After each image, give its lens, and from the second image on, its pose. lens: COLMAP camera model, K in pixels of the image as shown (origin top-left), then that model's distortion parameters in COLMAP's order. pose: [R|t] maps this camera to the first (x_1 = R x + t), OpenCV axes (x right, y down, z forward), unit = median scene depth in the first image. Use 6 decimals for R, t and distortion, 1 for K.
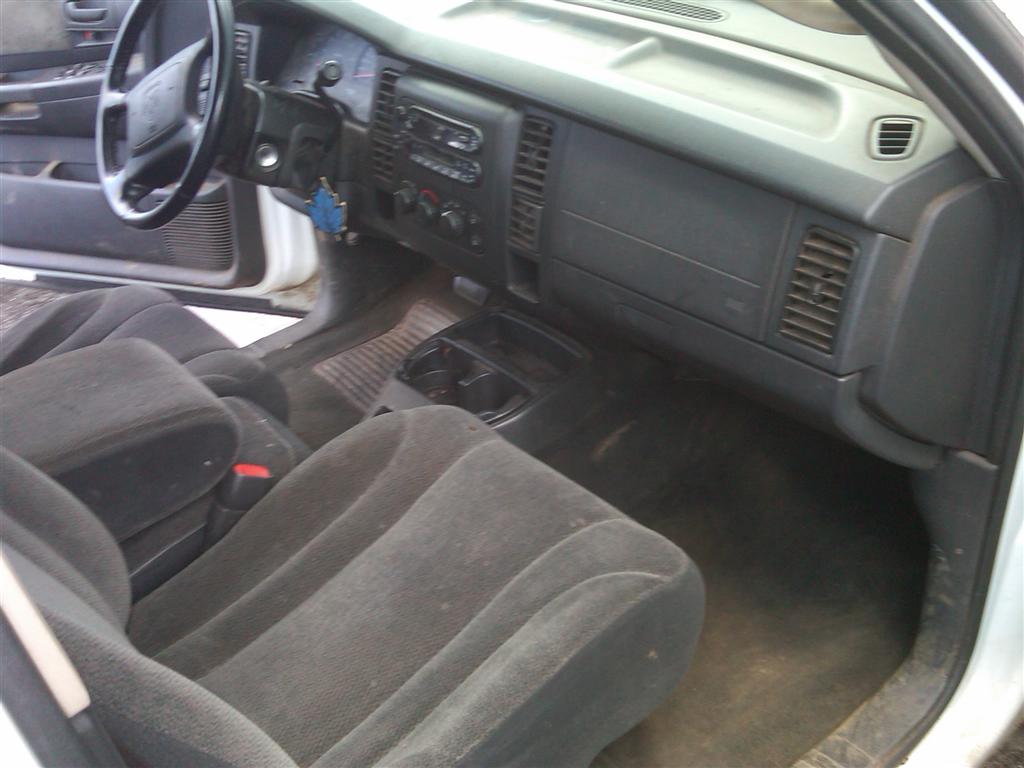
lens RADIAL K [[1098.9, 0, 512.0], [0, 1098.9, 384.0], [0, 0, 1]] dist [0.078648, -0.012478]
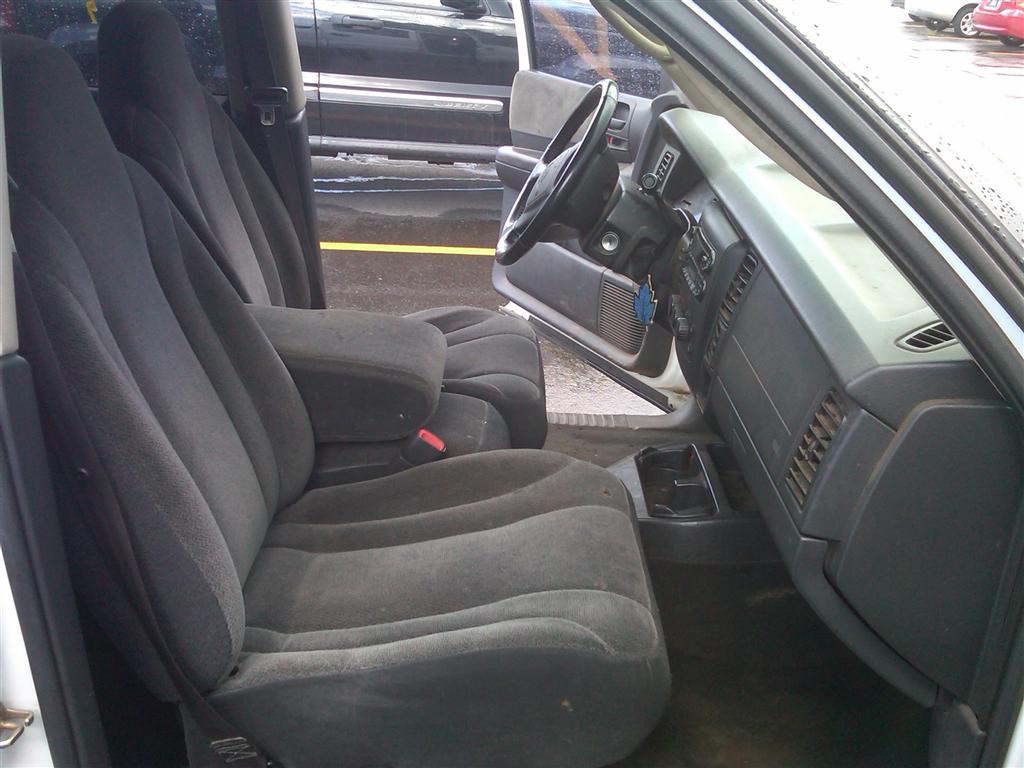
lens RADIAL K [[1098.9, 0, 512.0], [0, 1098.9, 384.0], [0, 0, 1]] dist [0.078648, -0.012478]
pose [[0.747774, 0.356731, -0.559980, 0.507392], [-0.442760, 0.896413, -0.020189, 0.006415], [0.494771, 0.263033, 0.828260, -0.012053]]
